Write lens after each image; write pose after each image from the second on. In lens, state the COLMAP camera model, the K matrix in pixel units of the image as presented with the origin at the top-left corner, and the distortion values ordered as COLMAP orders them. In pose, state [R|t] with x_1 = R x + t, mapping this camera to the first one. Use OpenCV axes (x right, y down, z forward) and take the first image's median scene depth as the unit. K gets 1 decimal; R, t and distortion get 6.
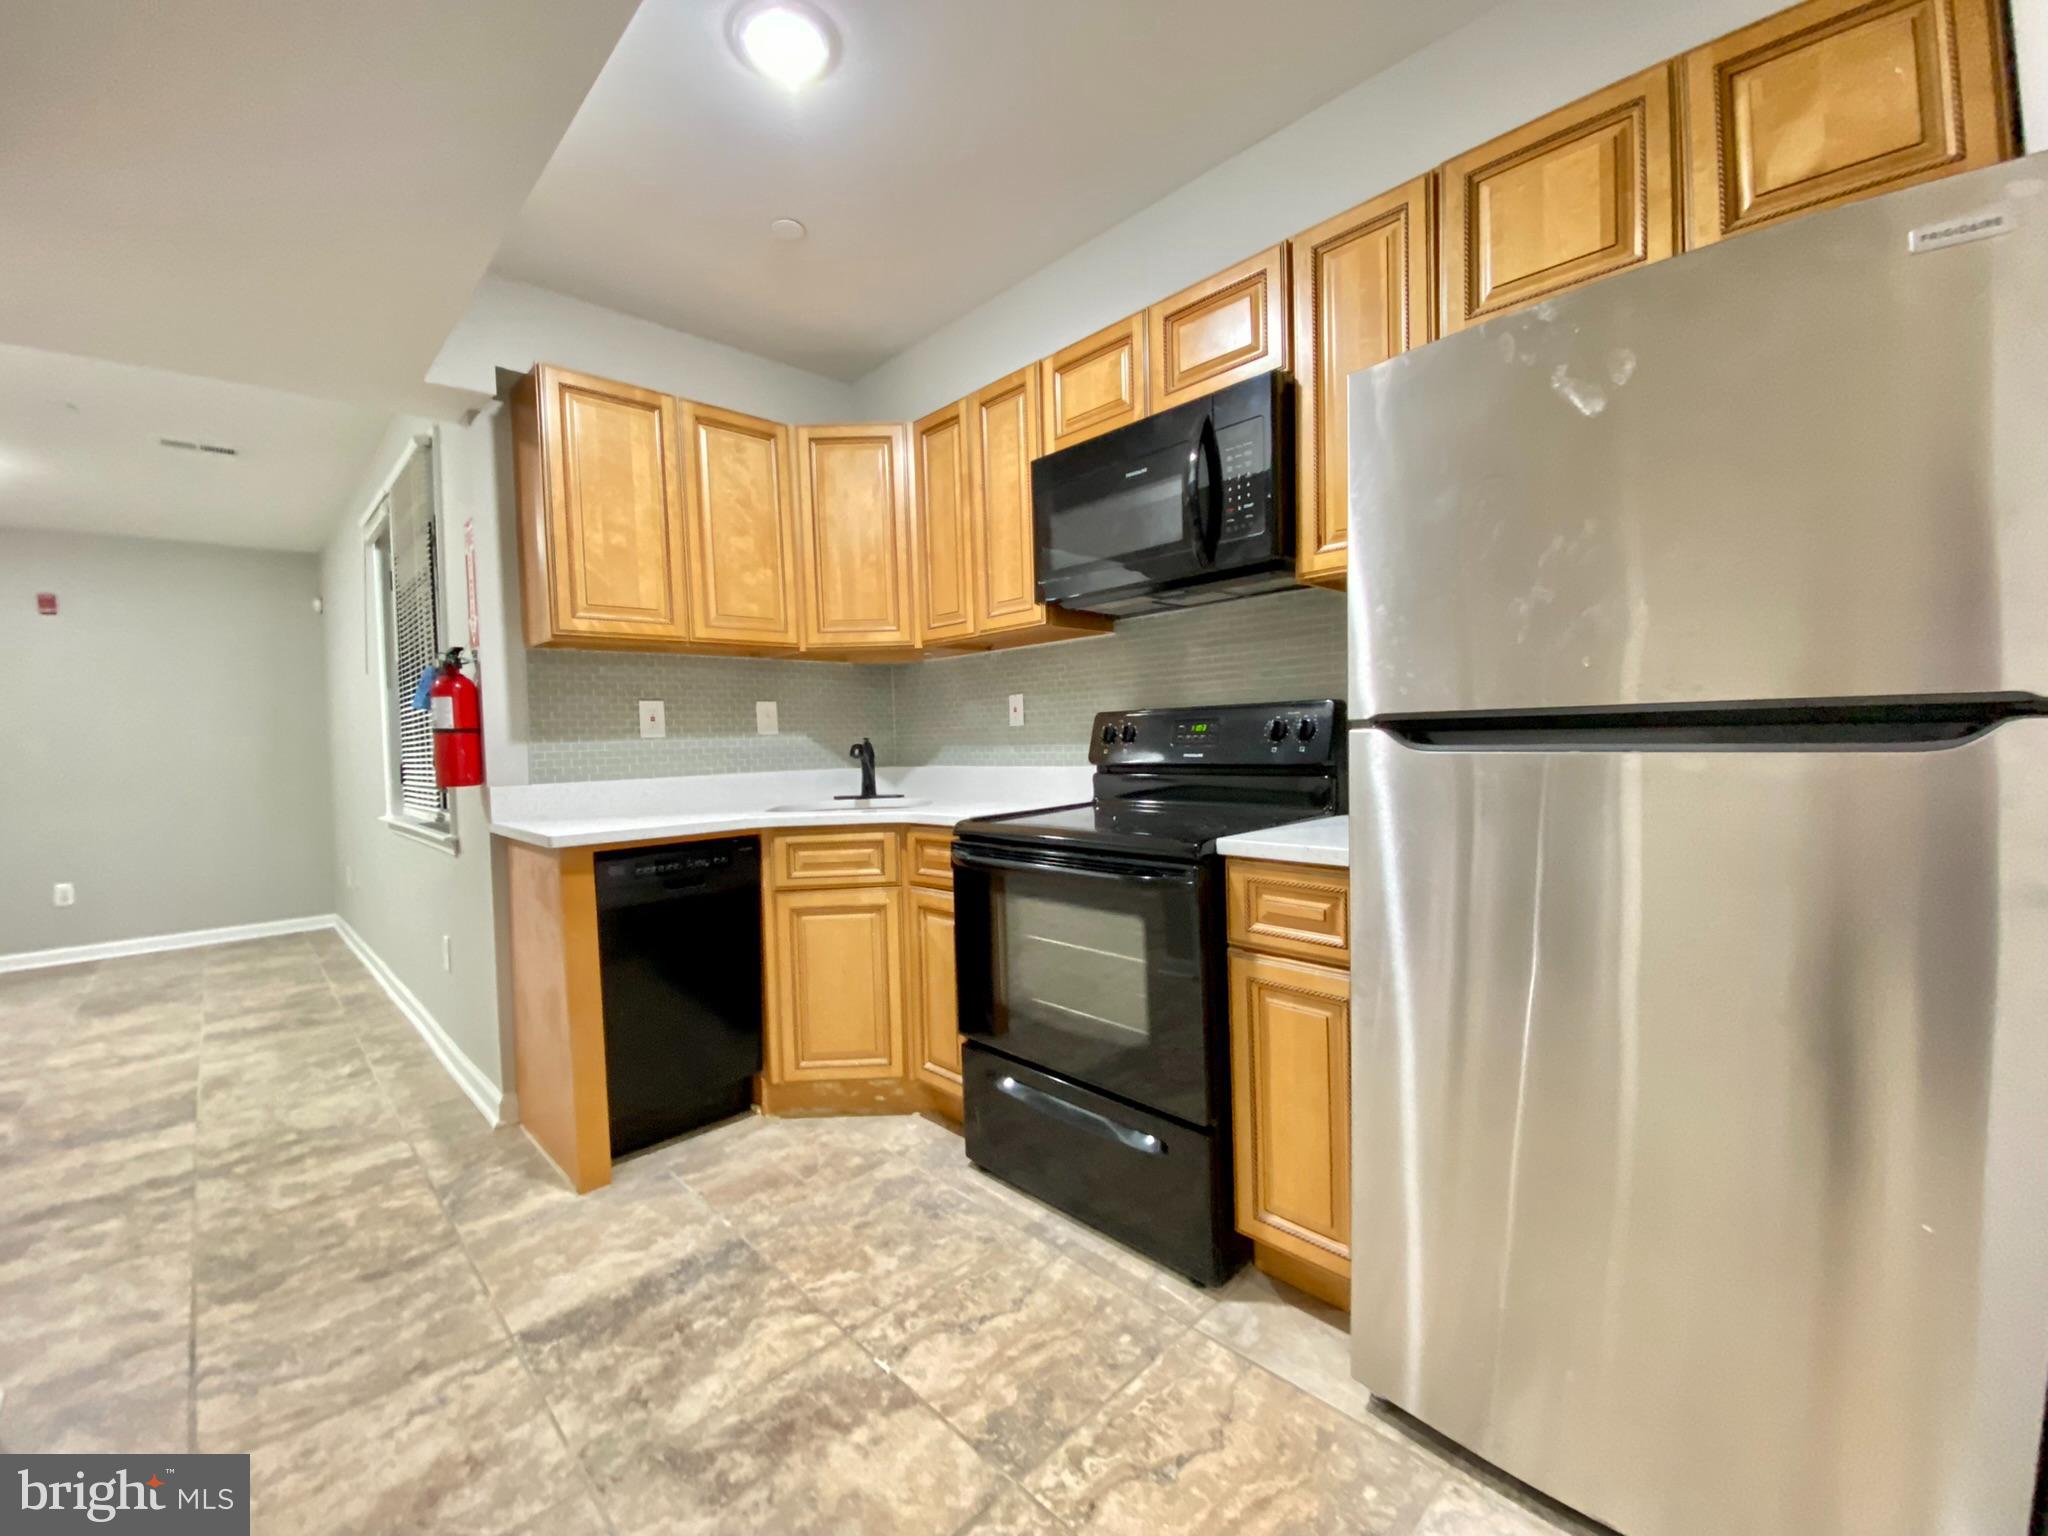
lens RADIAL K [[809.8, 0, 1021.9], [0, 809.8, 773.4], [0, 0, 1]] dist [0.018878, -0.021575]
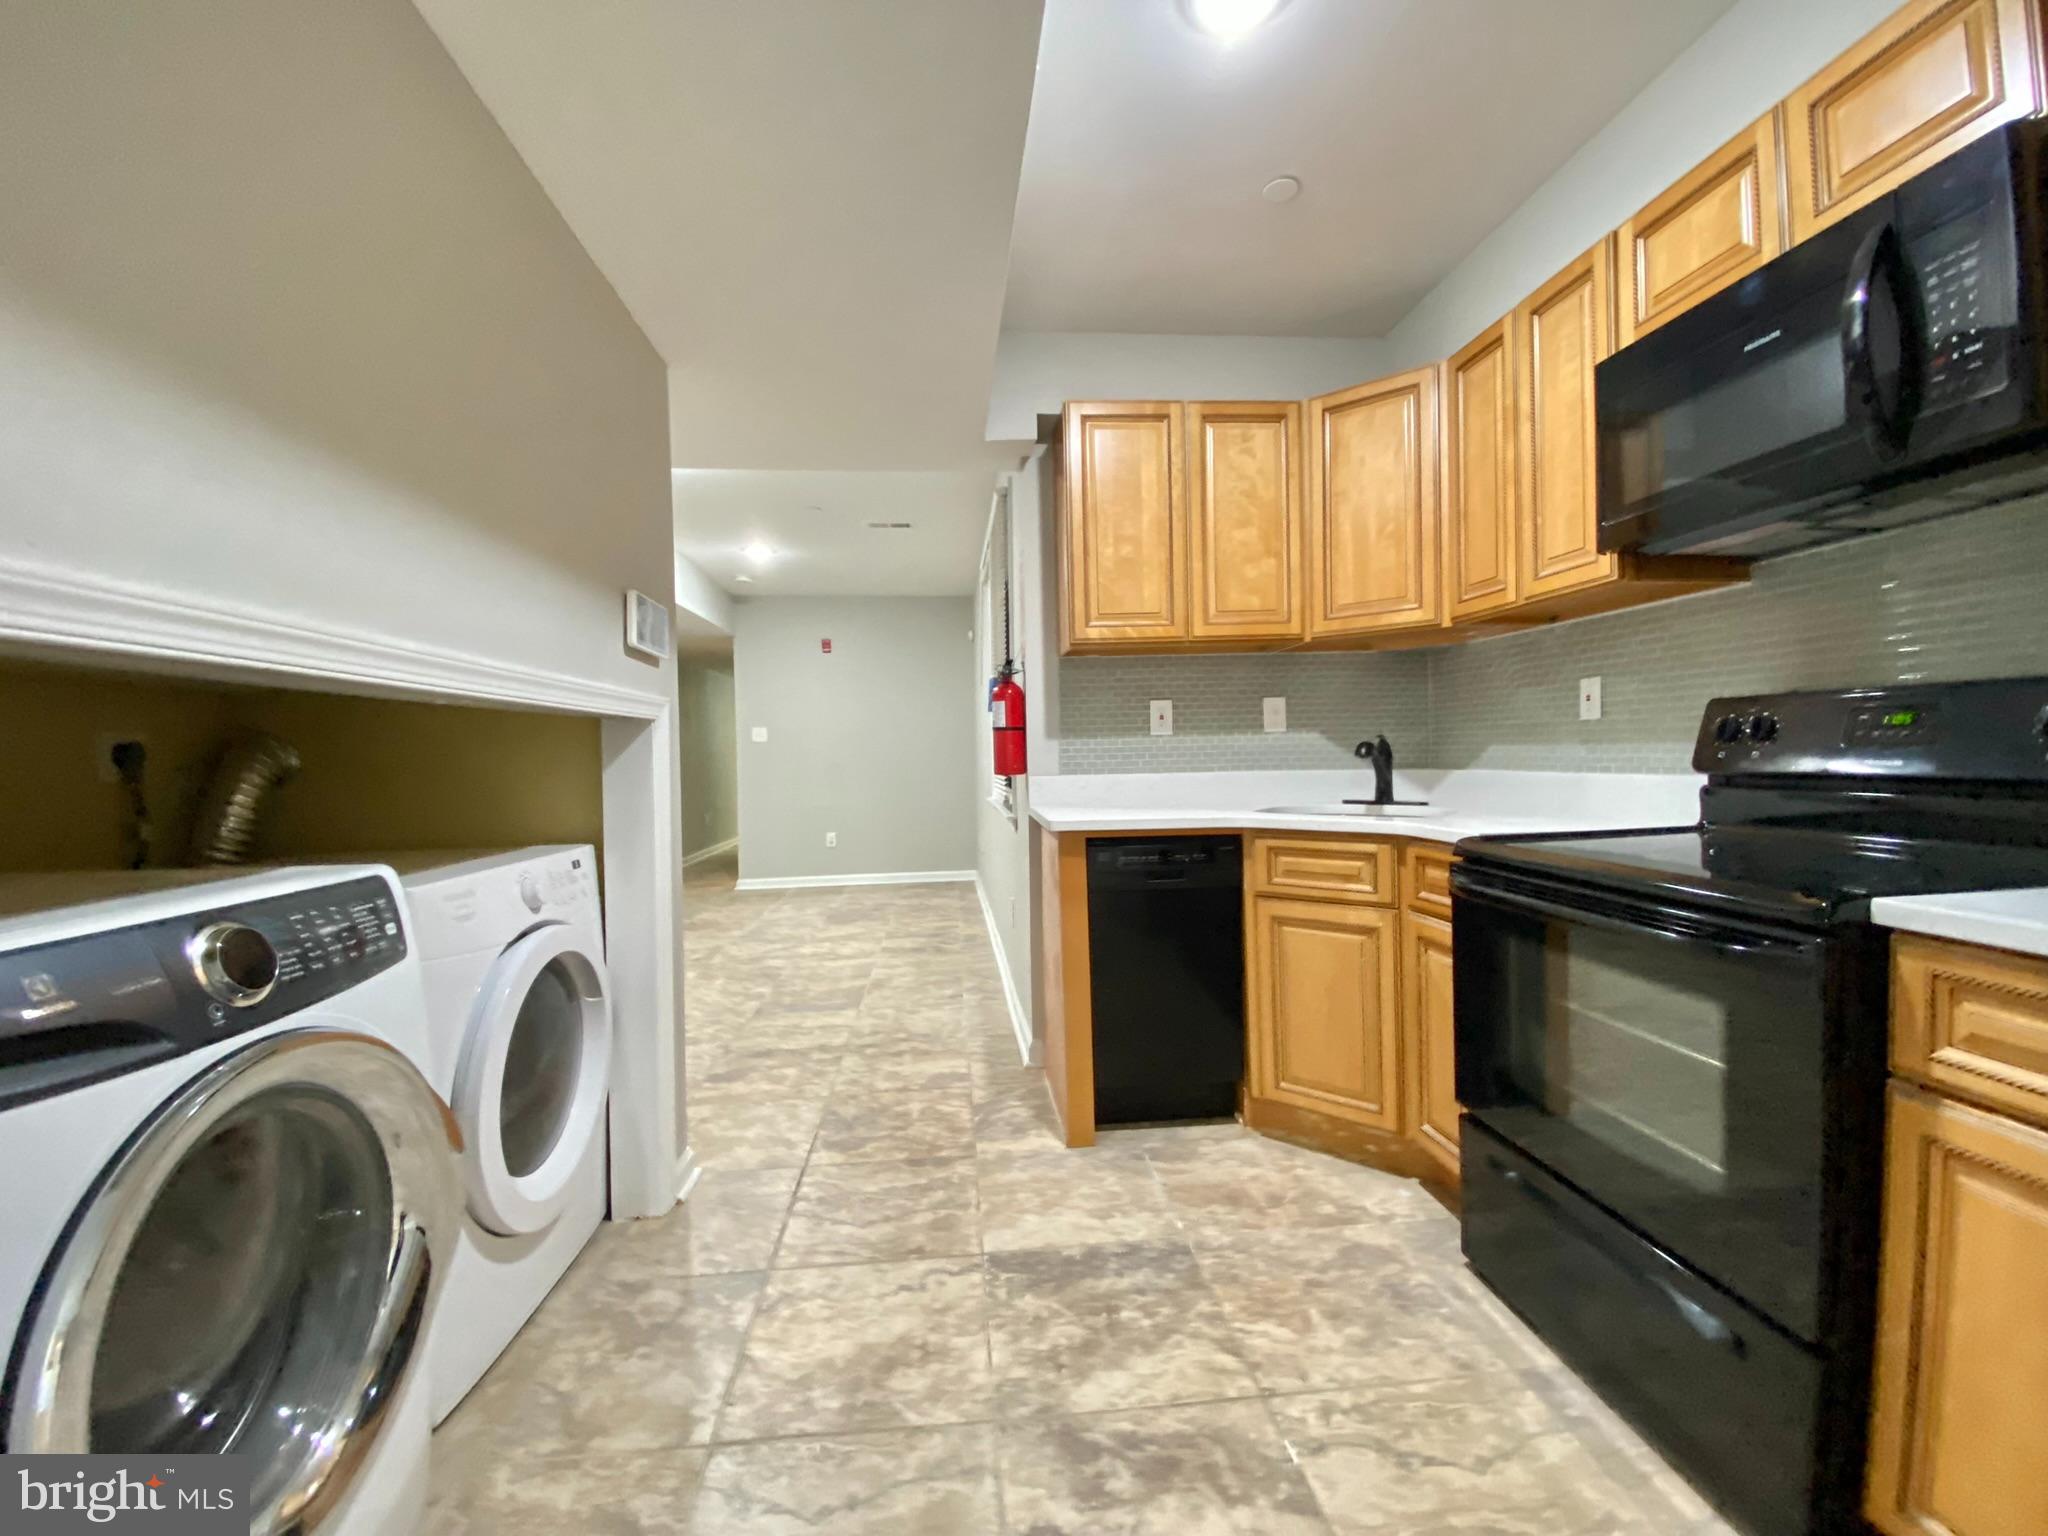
lens RADIAL K [[812.9, 0, 1027.8], [0, 812.9, 773.3], [0, 0, 1]] dist [0.002868, -0.017213]
pose [[0.774197, 0.029216, -0.632270, 0.087810], [-0.027545, 0.999543, 0.012459, -0.003075], [0.632345, 0.007770, 0.774648, 0.093674]]
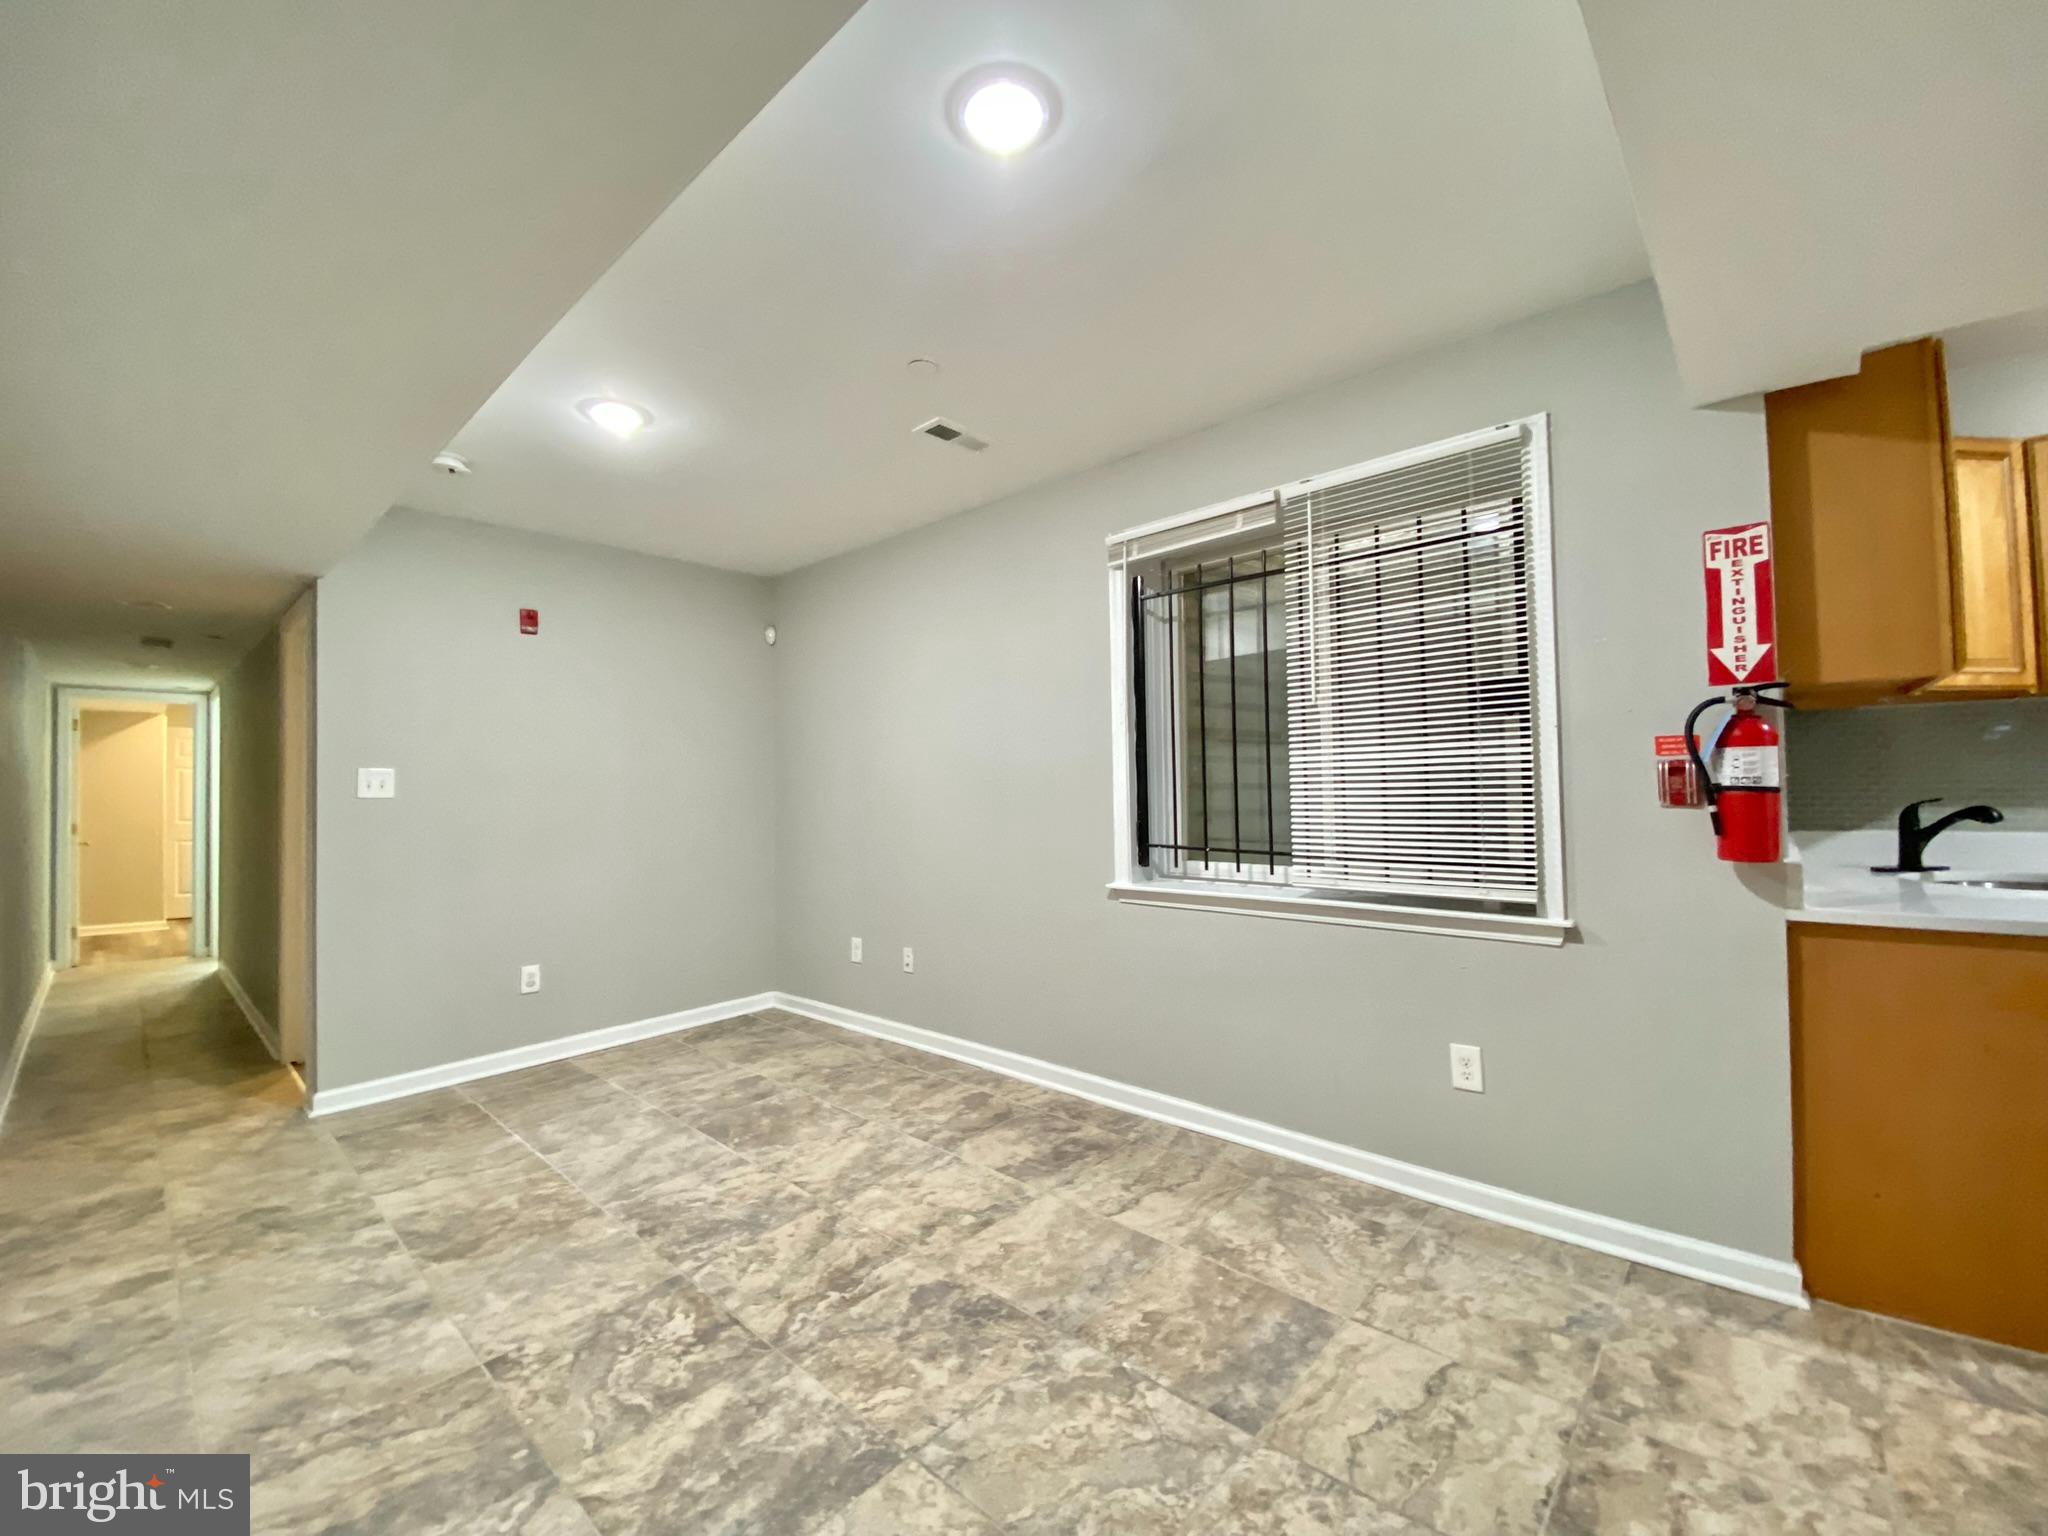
lens RADIAL K [[835.1, 0, 1011.5], [0, 835.1, 762.4], [0, 0, 1]] dist [0.019842, -0.018536]
pose [[0.999032, 0.005771, 0.043610, -1.481507], [-0.002950, 0.997914, -0.064483, -0.024769], [-0.043891, 0.064291, 0.996966, 0.231301]]
